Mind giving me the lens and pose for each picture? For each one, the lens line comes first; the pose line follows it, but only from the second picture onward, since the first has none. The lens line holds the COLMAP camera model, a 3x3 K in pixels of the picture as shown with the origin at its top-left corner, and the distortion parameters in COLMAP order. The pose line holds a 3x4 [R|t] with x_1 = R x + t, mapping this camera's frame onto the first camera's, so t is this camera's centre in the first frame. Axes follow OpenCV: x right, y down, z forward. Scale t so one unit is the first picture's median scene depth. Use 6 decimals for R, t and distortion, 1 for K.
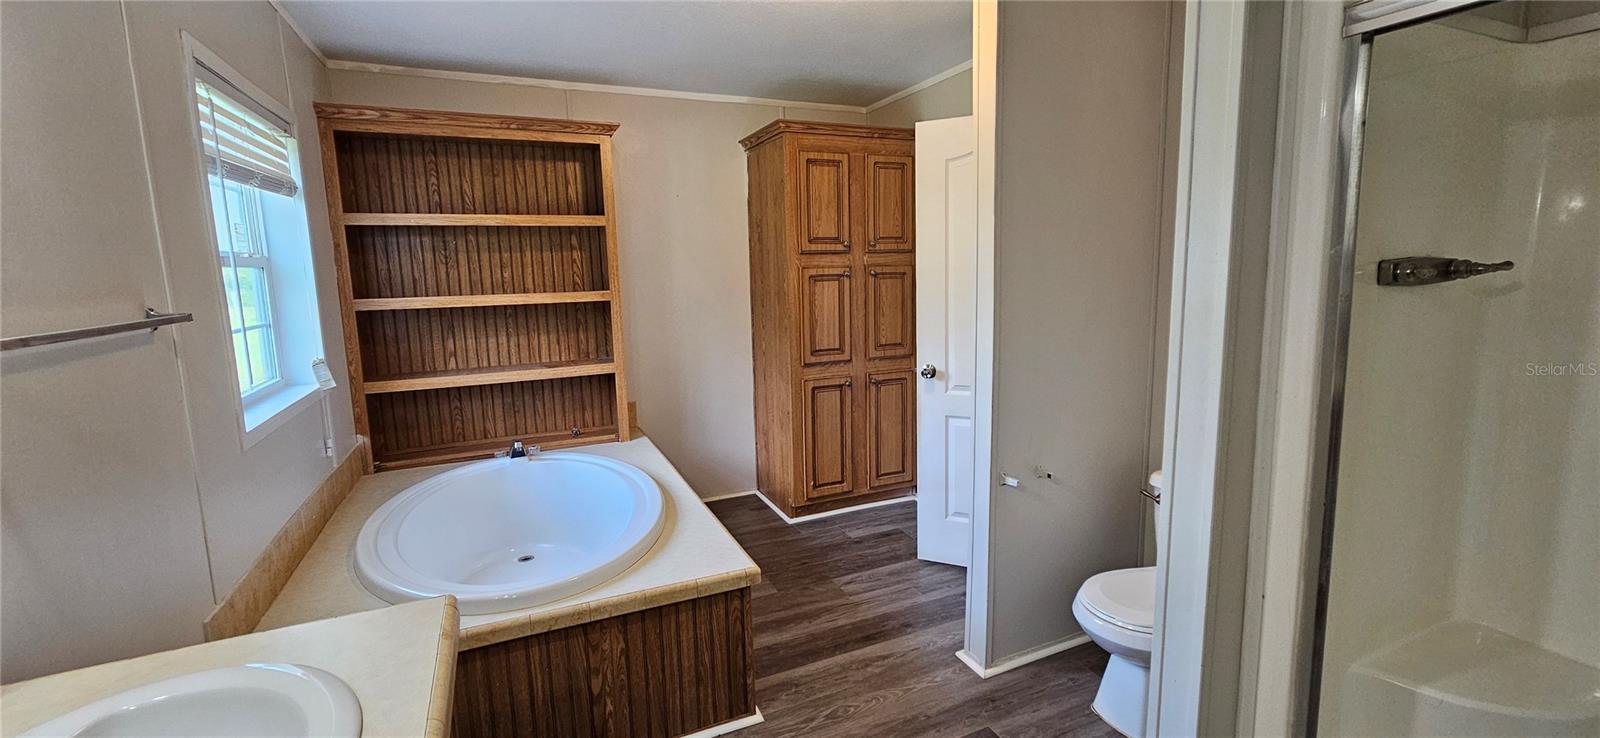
lens RADIAL K [[660.4, 0, 802.1], [0, 660.4, 363.0], [0, 0, 1]] dist [-0.001486, 0.001868]
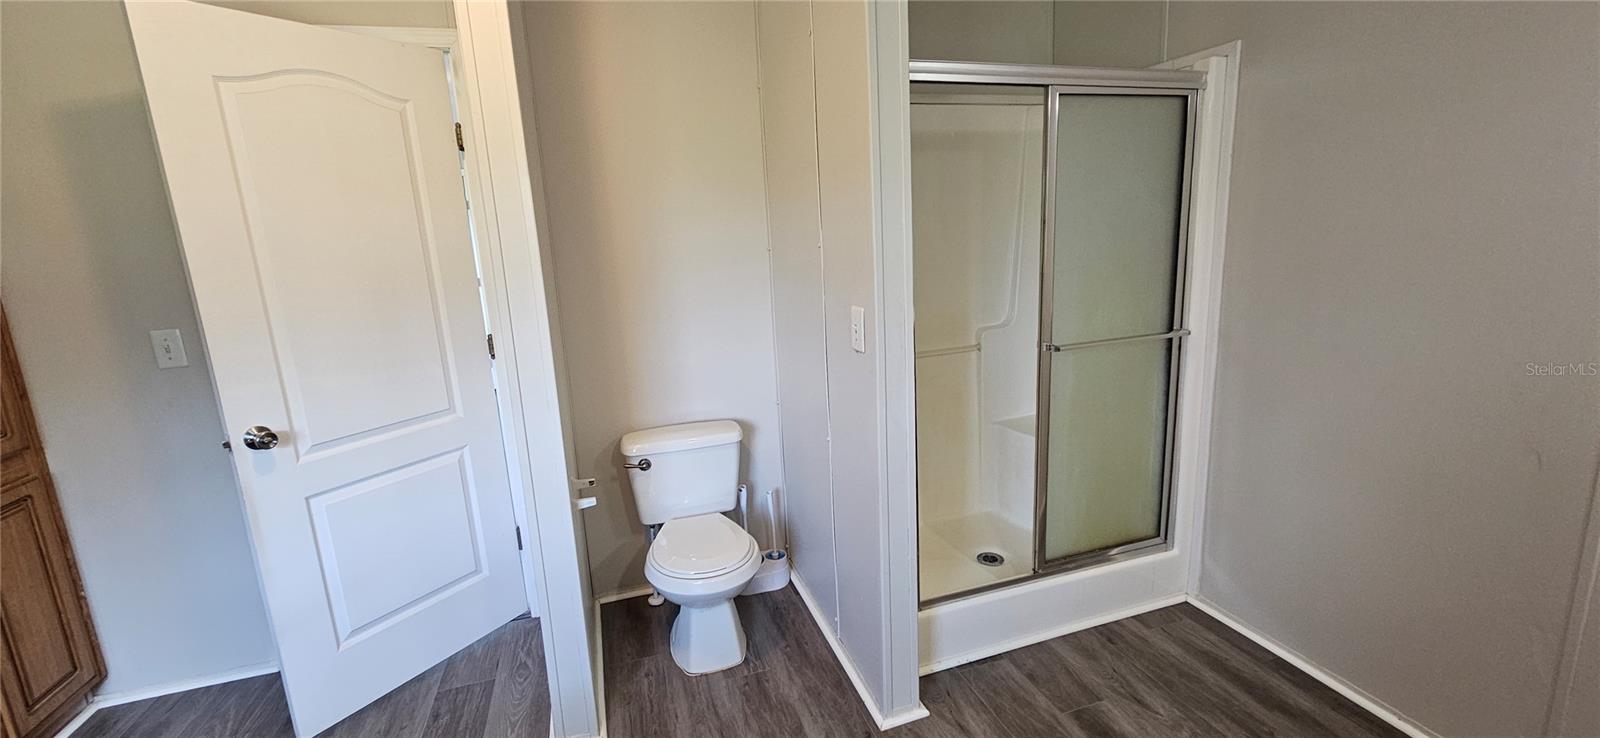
lens RADIAL K [[660.4, 0, 801.1], [0, 660.4, 363.5], [0, 0, 1]] dist [-0.001486, 0.001868]
pose [[0.109702, -0.182876, 0.976996, -0.323285], [0.190516, 0.968573, 0.159907, -0.054469], [-0.975535, 0.168591, 0.141095, 0.434275]]
